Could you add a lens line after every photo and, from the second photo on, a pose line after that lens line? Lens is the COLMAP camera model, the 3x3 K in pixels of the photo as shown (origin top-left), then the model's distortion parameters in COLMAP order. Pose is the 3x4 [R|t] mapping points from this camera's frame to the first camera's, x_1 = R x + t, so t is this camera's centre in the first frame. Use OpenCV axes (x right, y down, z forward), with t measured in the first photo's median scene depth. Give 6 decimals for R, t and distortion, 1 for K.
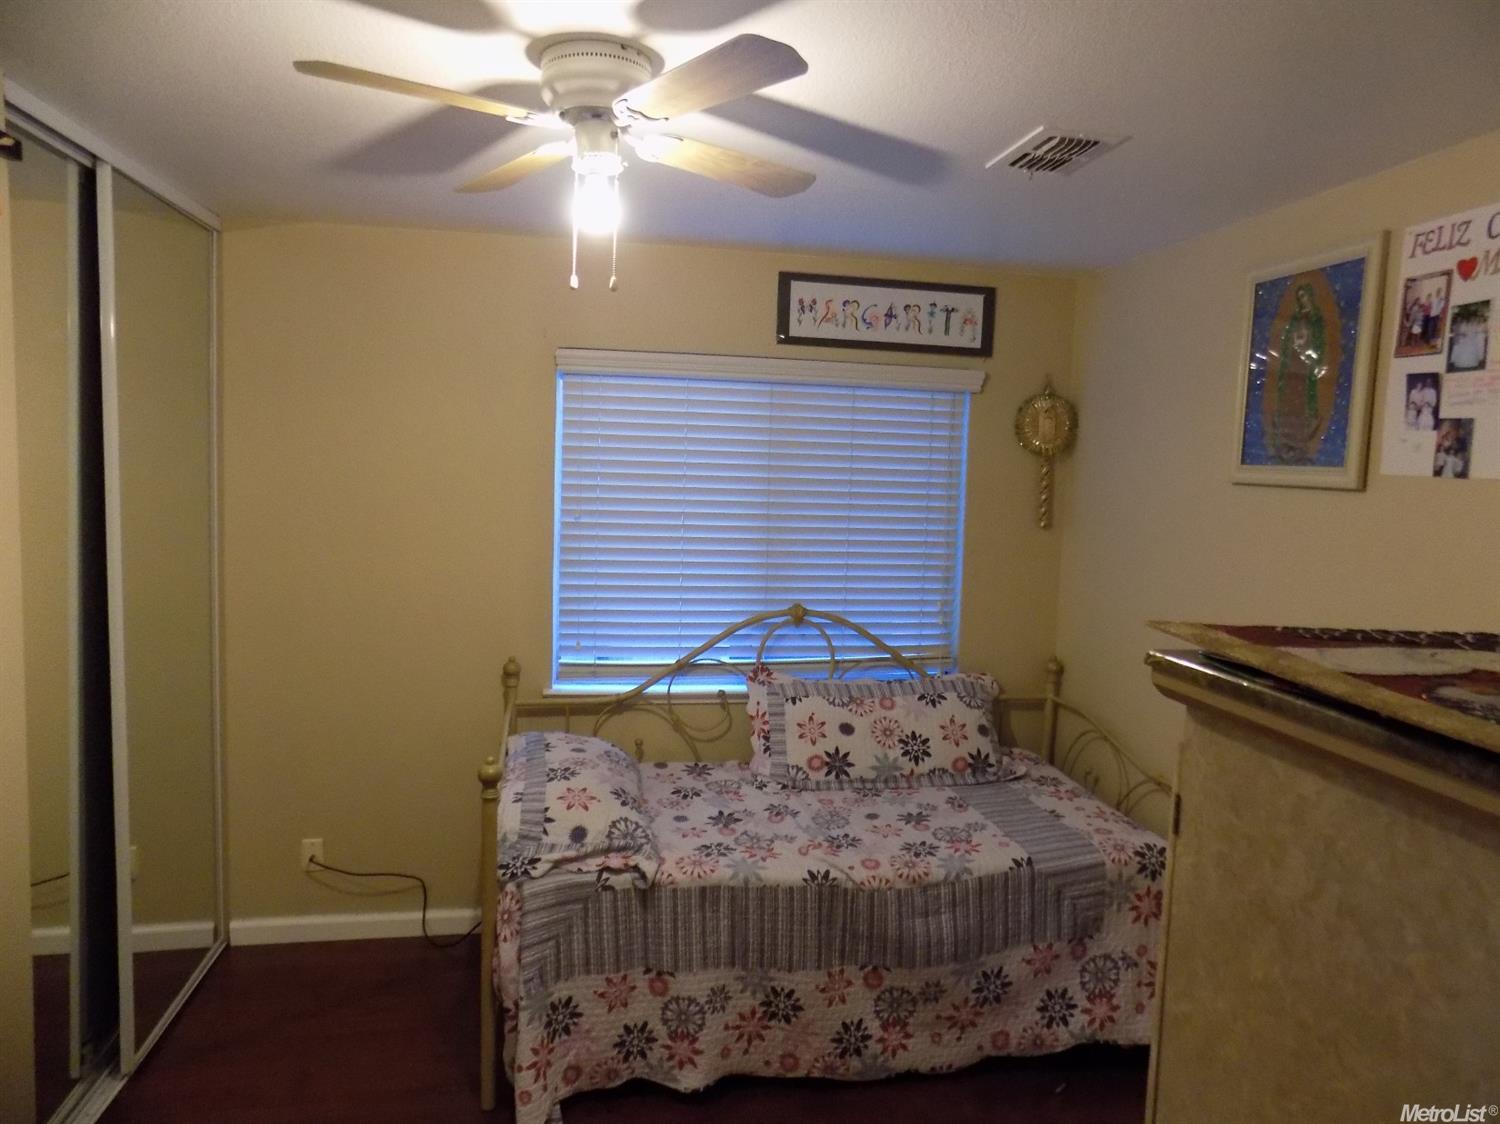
lens RADIAL K [[1014.6, 0, 763.8], [0, 1014.6, 547.3], [0, 0, 1]] dist [-0.069674, 0.071237]
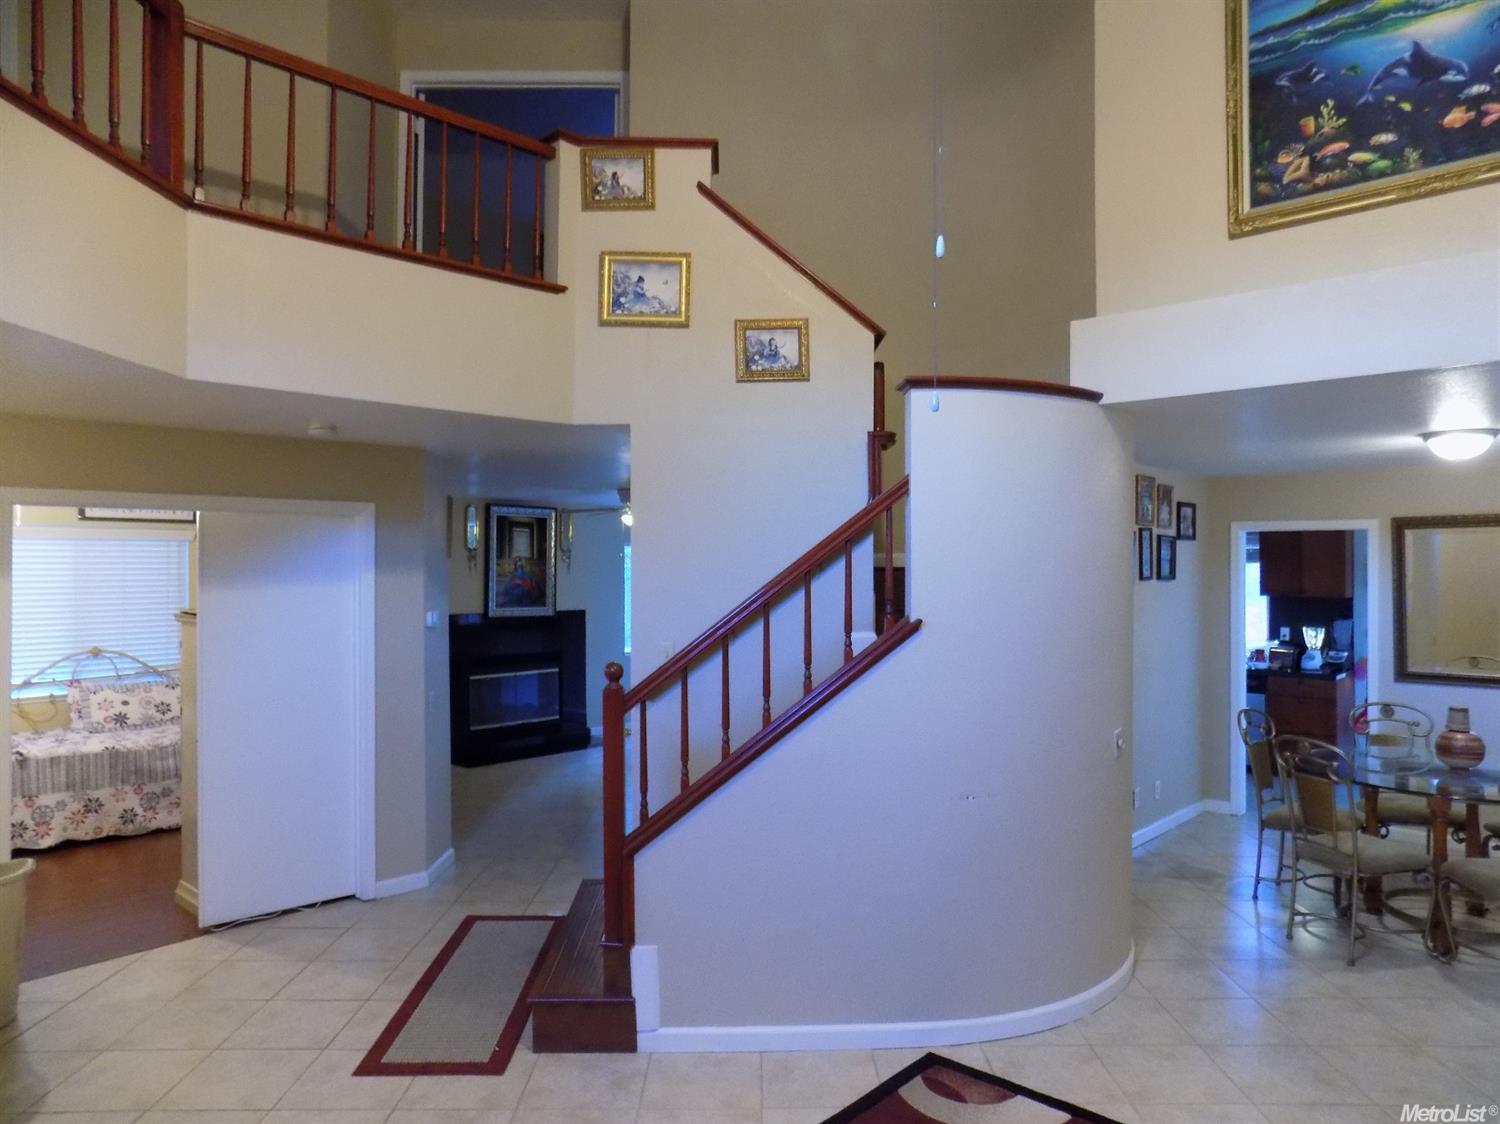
lens RADIAL K [[1014.6, 0, 763.8], [0, 1014.6, 547.3], [0, 0, 1]] dist [-0.069674, 0.071237]
pose [[0.809115, -0.024678, 0.587132, -0.068882], [0.078278, 0.994740, -0.066064, 0.124794], [-0.582414, 0.099413, 0.806791, -1.894570]]
